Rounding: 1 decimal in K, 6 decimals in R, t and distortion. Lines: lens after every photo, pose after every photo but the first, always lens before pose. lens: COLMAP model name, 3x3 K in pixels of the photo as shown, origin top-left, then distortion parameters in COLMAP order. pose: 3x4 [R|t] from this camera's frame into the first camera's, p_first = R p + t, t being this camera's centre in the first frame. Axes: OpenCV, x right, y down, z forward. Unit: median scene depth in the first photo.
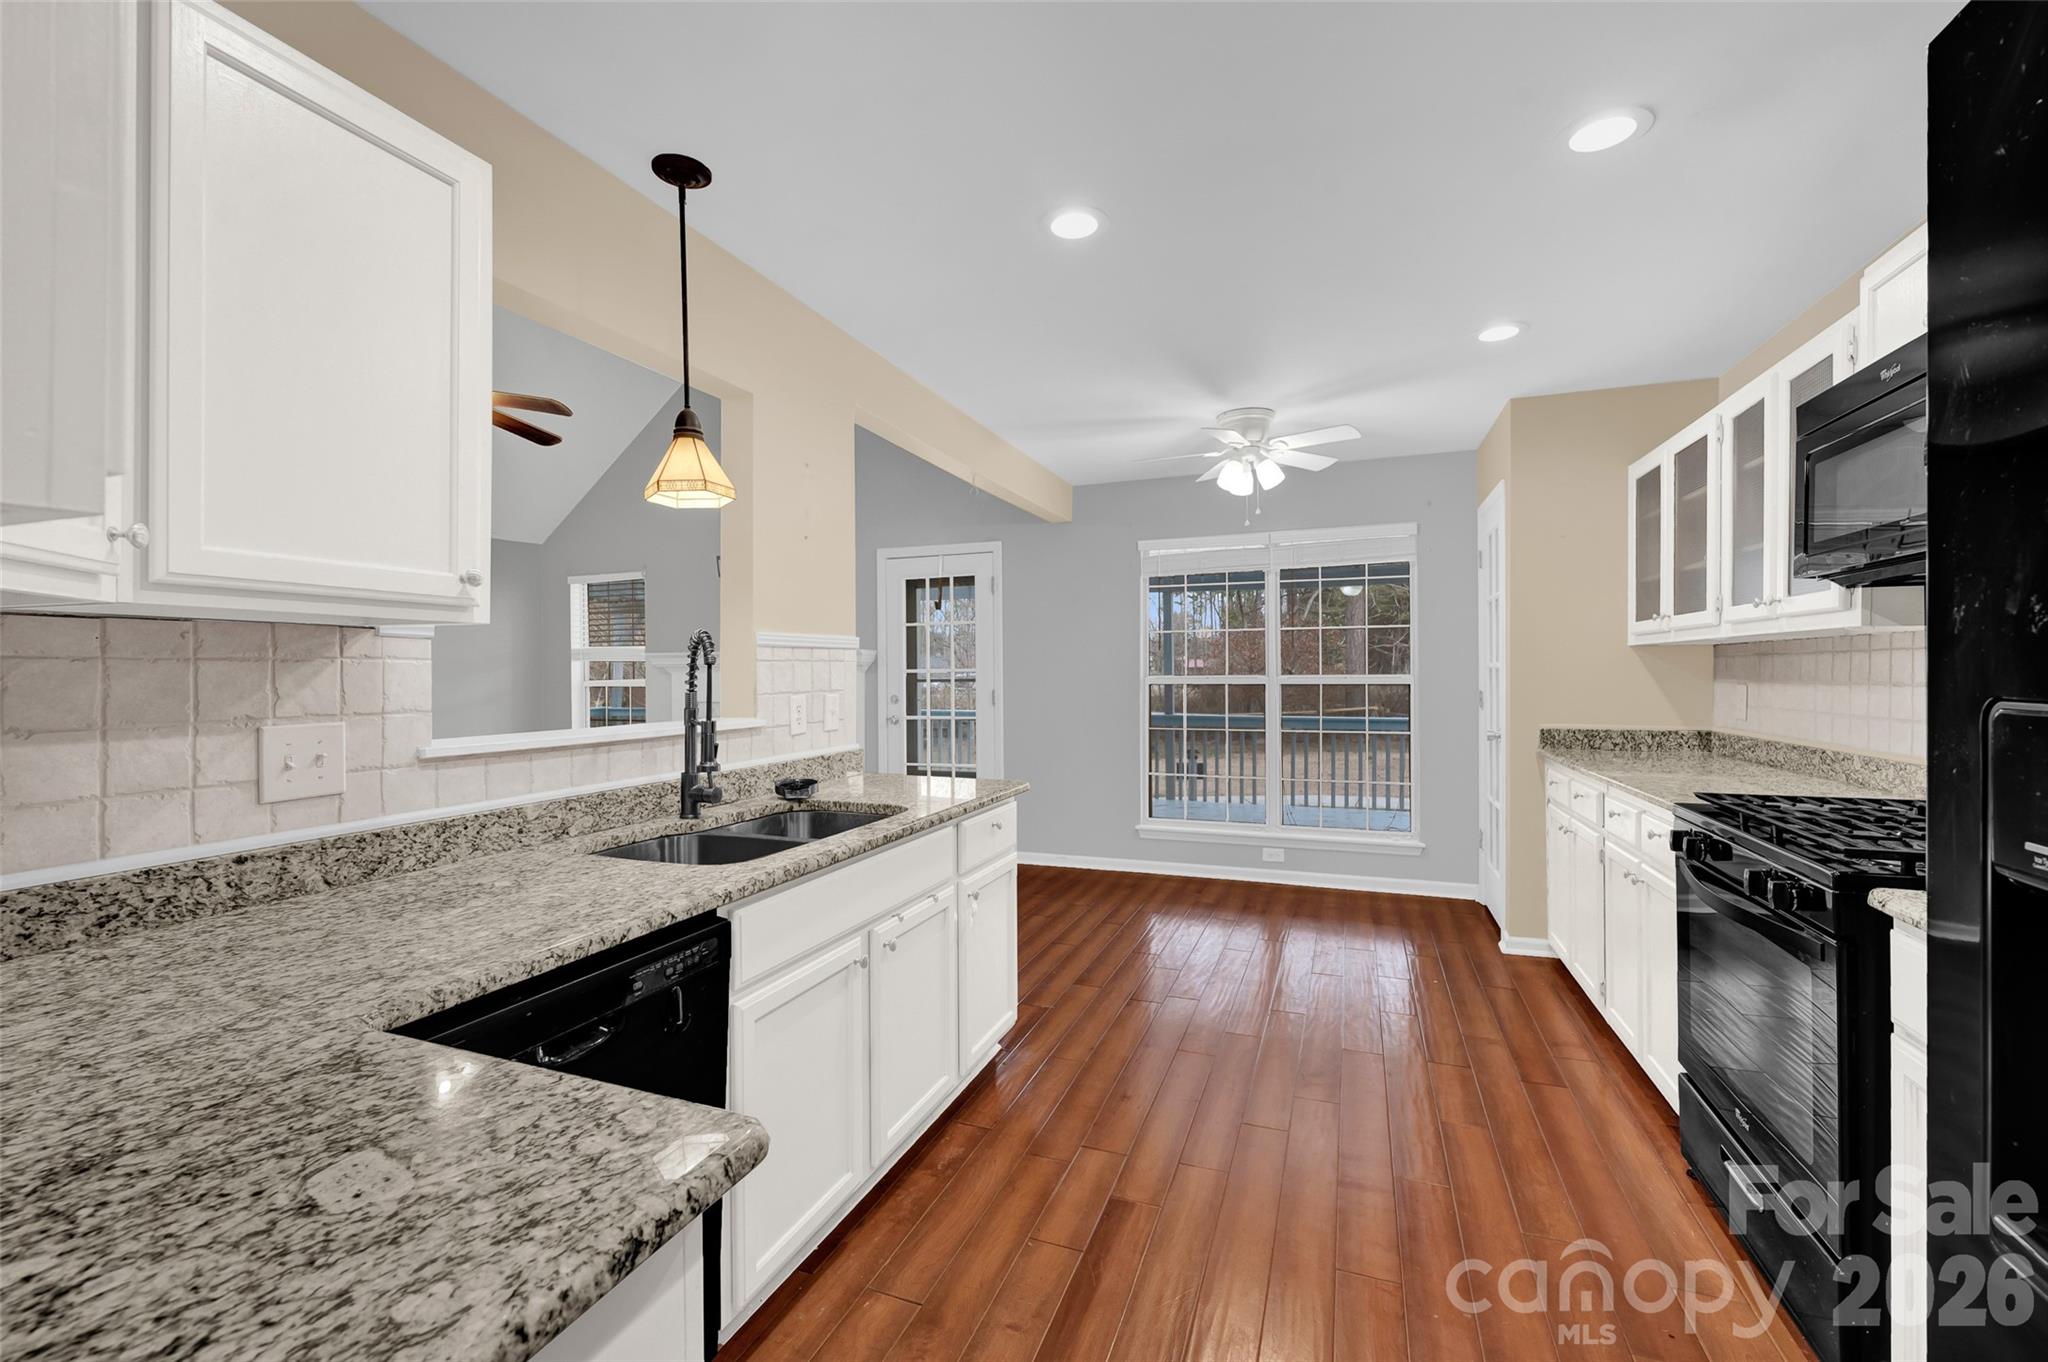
lens RADIAL K [[868.6, 0, 1018.0], [0, 868.6, 672.6], [0, 0, 1]] dist [-0.000328, -0.000061]
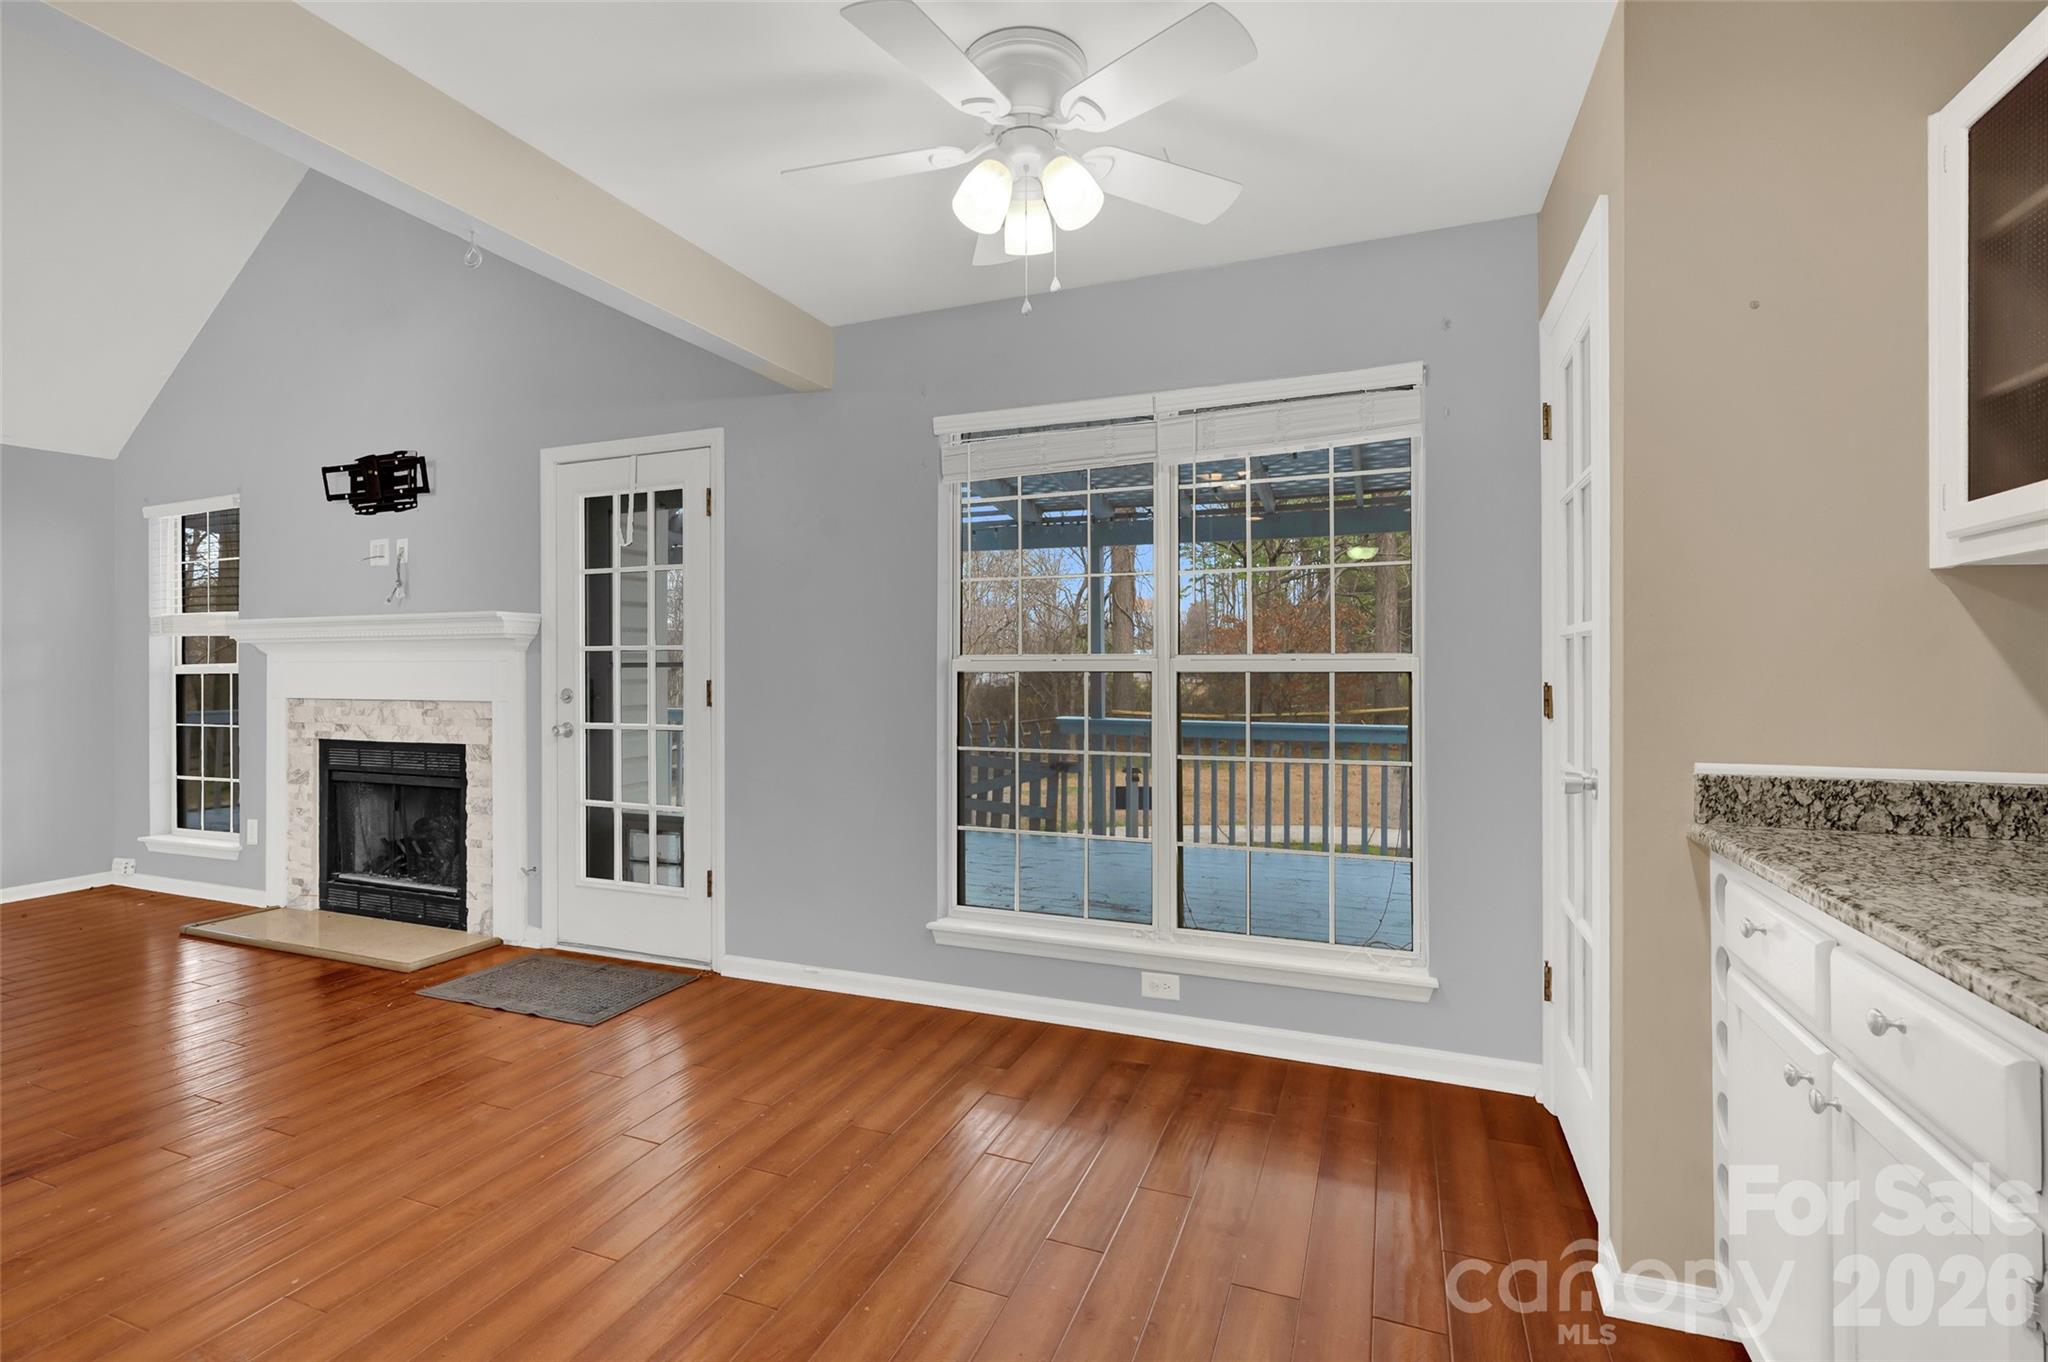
lens RADIAL K [[945.1, 0, 1019.5], [0, 945.1, 663.3], [0, 0, 1]] dist [-0.002536, -0.000260]
pose [[0.999952, 0.004529, -0.008675, 0.206836], [-0.004568, 0.999979, -0.004493, 0.011146], [0.008655, 0.004532, 0.999952, 0.401859]]
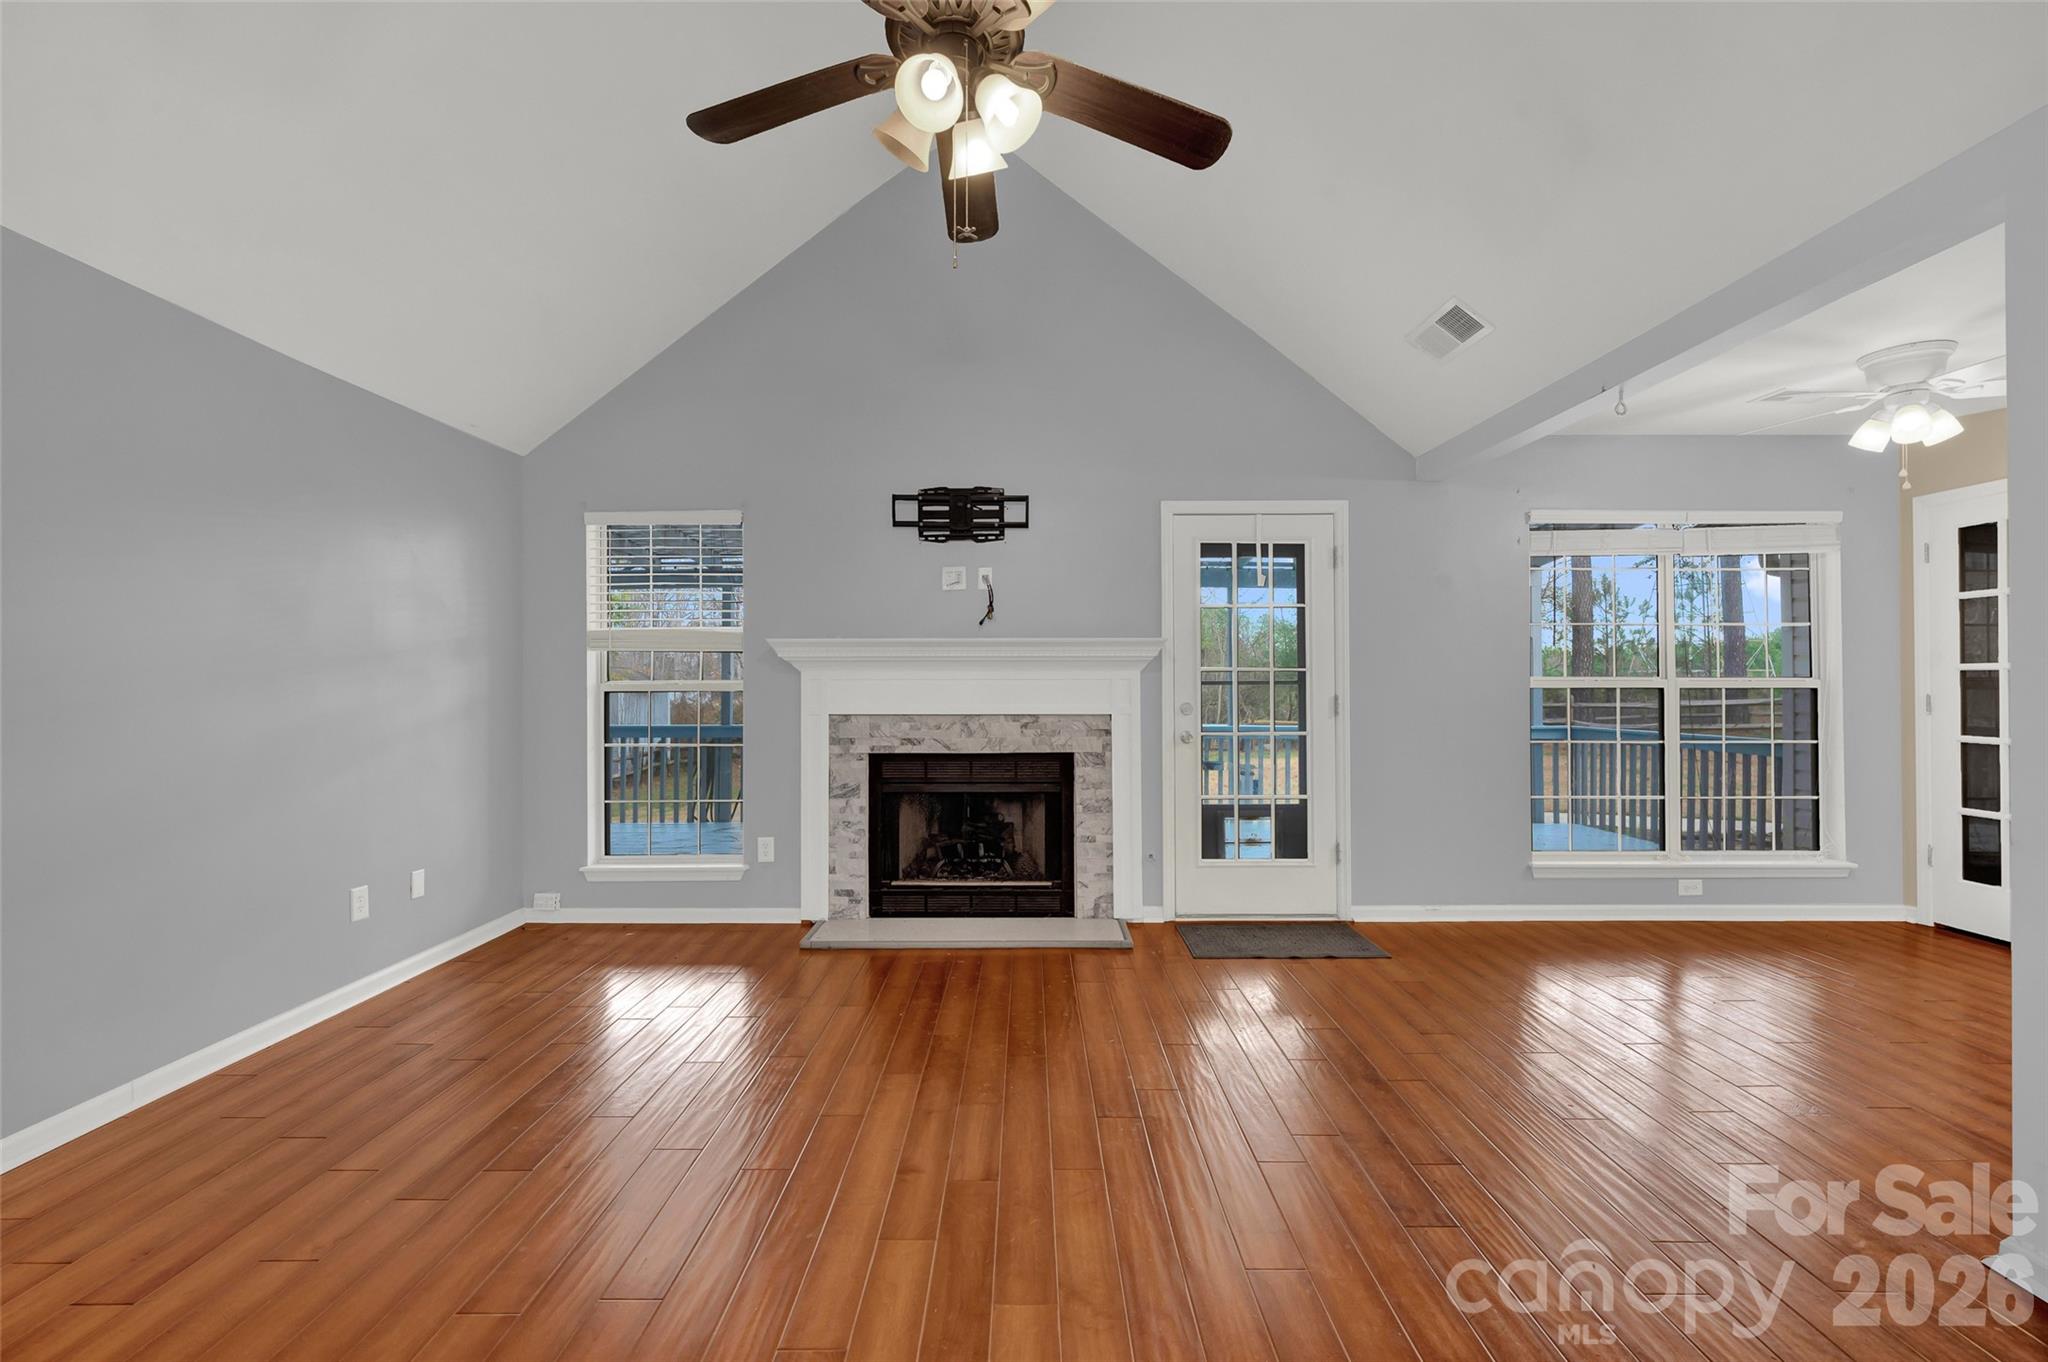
lens RADIAL K [[879.3, 0, 1031.0], [0, 879.3, 673.5], [0, 0, 1]] dist [0.002983, 0.000117]
pose [[0.930155, 0.007524, 0.367091, -0.617985], [-0.004682, 0.999952, -0.008633, 0.009625], [-0.367138, 0.006311, 0.930145, 0.423624]]
